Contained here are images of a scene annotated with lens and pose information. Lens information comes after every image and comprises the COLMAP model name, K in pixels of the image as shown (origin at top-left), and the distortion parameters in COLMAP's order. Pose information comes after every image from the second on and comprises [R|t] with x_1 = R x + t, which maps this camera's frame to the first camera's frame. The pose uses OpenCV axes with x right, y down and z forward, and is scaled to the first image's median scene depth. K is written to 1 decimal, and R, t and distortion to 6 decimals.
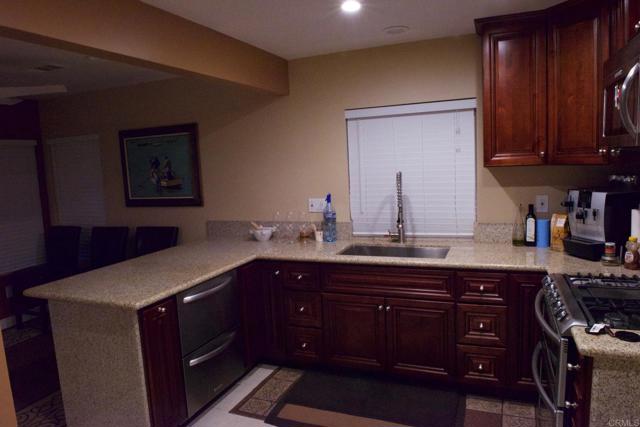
lens RADIAL K [[436.6, 0, 320.0], [0, 436.6, 213.5], [0, 0, 1]] dist [-0.052730, -0.001717]
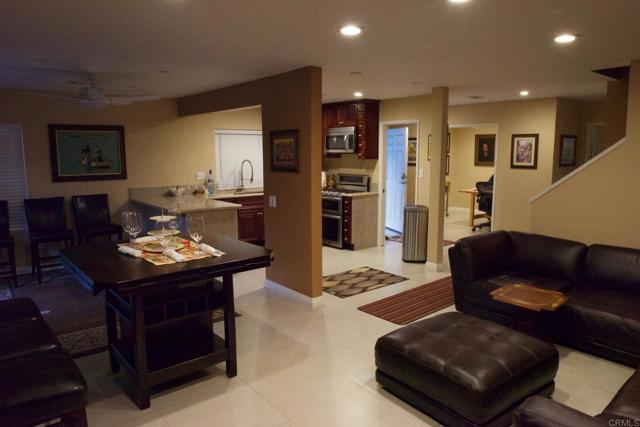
lens RADIAL K [[436.6, 0, 320.0], [0, 436.6, 213.5], [0, 0, 1]] dist [-0.052730, -0.001717]
pose [[0.464928, -0.076655, 0.882024, -1.519763], [0.085059, 0.995504, 0.041681, 0.115481], [-0.881253, 0.055645, 0.469358, -0.383073]]
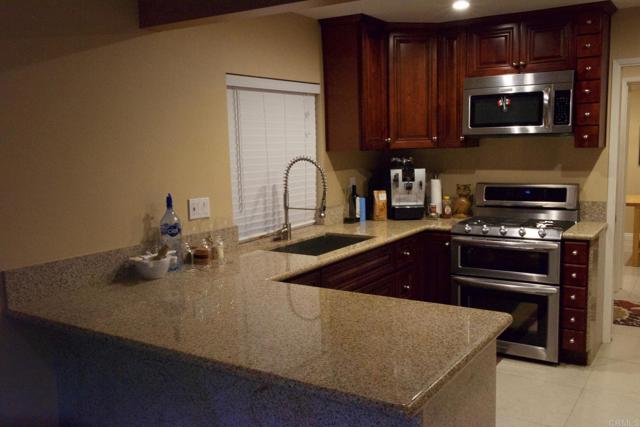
lens RADIAL K [[600.0, 0, 320.0], [0, 600.0, 213.5], [0, 0, 1]] dist [0.003852, 0.004508]
pose [[0.181699, -0.074812, 0.980504, -0.897240], [0.134931, 0.989567, 0.050499, -0.032807], [-0.974053, 0.123124, 0.189897, 0.661845]]
